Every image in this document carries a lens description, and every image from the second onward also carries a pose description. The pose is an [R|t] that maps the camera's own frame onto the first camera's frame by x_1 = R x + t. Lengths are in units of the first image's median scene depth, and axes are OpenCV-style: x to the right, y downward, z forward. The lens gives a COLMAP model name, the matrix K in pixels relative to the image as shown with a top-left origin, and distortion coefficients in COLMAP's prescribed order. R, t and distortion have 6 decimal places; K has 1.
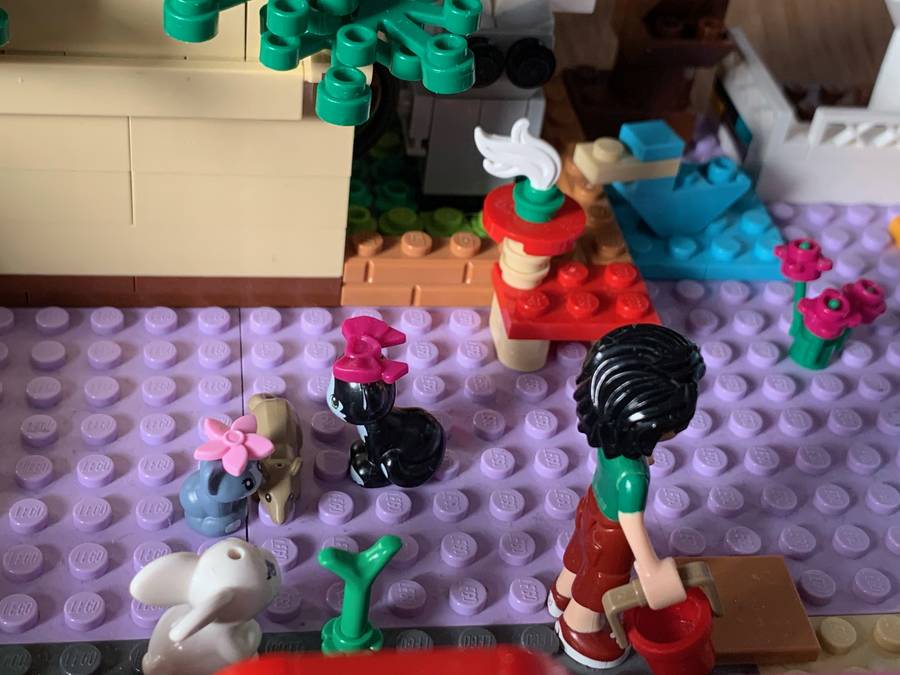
lens RADIAL K [[1417.7, 0, 450.0], [0, 1417.7, 337.5], [0, 0, 1]] dist [0.132643, -0.082027]
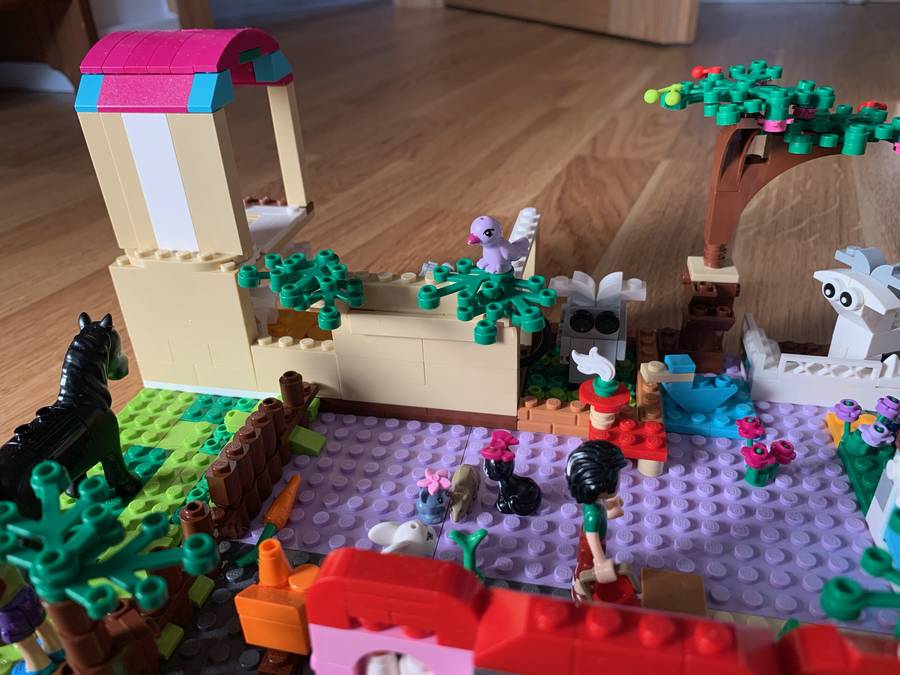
lens RADIAL K [[706.1, 0, 450.0], [0, 706.1, 337.5], [0, 0, 1]] dist [0.034550, -0.107055]
pose [[0.927039, 0.039849, -0.372841, 0.234113], [-0.107283, 0.980957, -0.161907, 0.025628], [0.359289, 0.190094, 0.913661, -0.045901]]
